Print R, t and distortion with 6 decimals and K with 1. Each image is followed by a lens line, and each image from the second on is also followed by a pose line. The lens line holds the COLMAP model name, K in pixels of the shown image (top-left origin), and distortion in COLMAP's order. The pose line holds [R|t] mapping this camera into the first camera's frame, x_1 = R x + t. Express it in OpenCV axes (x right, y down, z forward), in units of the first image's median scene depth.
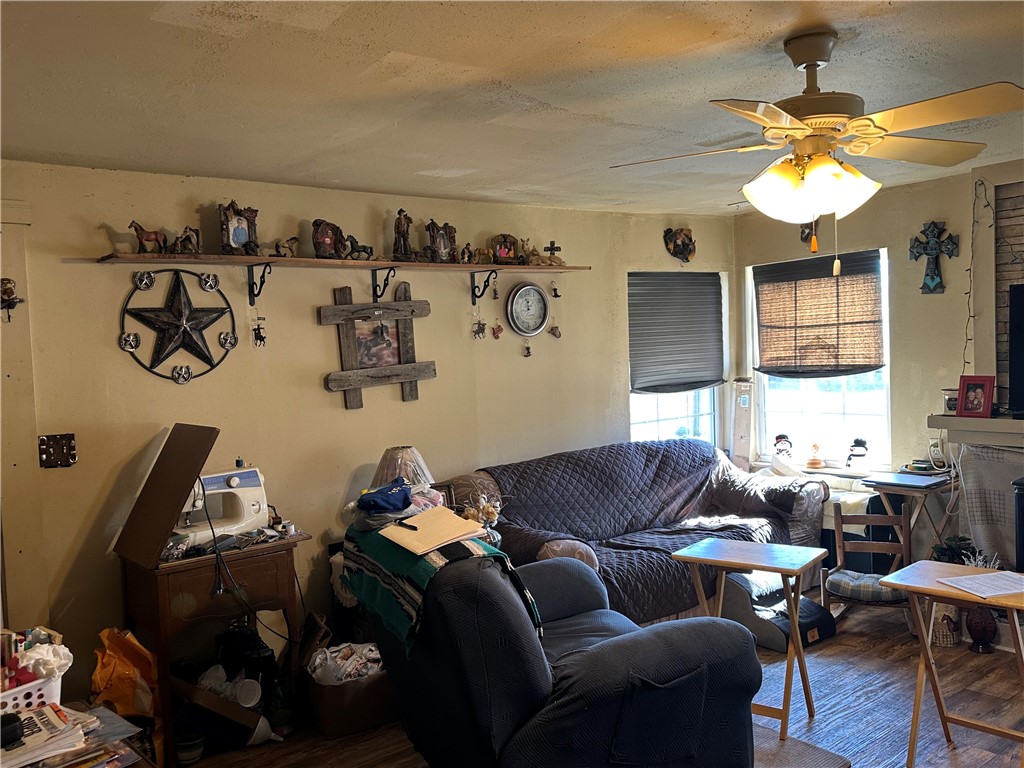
lens RADIAL K [[879.5, 0, 509.9], [0, 879.5, 385.1], [0, 0, 1]] dist [0.076660, -0.090250]
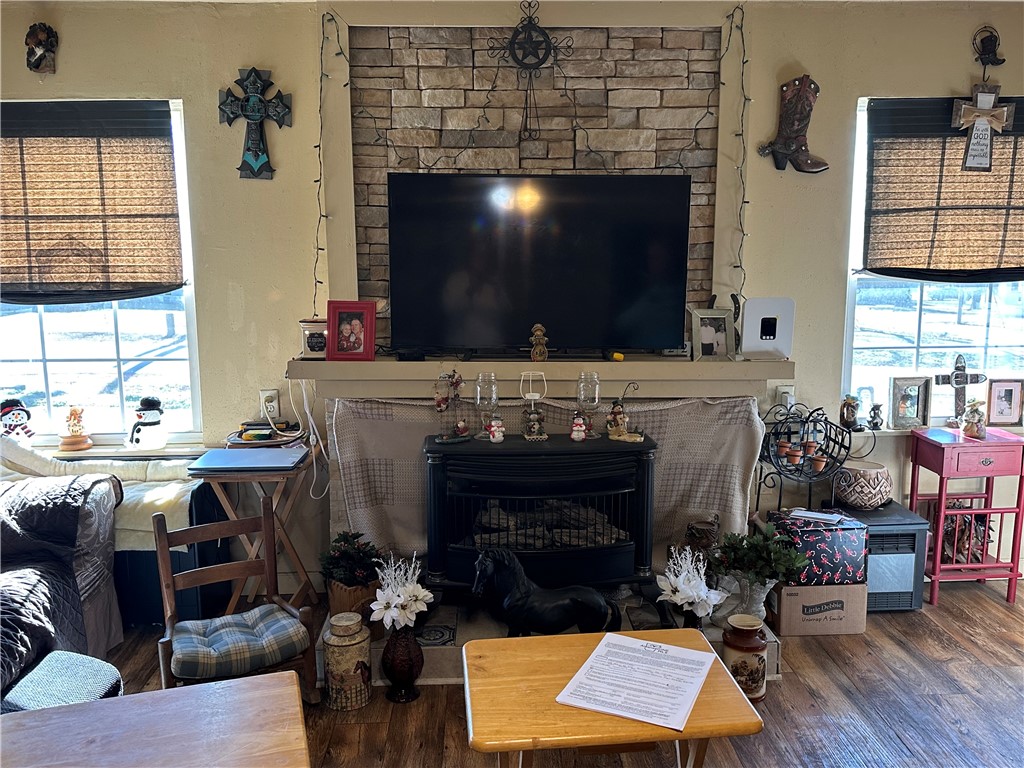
lens RADIAL K [[879.5, 0, 512.8], [0, 879.5, 383.0], [0, 0, 1]] dist [0.076660, -0.090250]
pose [[0.600877, -0.085555, 0.794750, 0.039717], [0.013842, 0.995220, 0.096670, -0.009889], [-0.799222, -0.047086, 0.599189, 0.427918]]
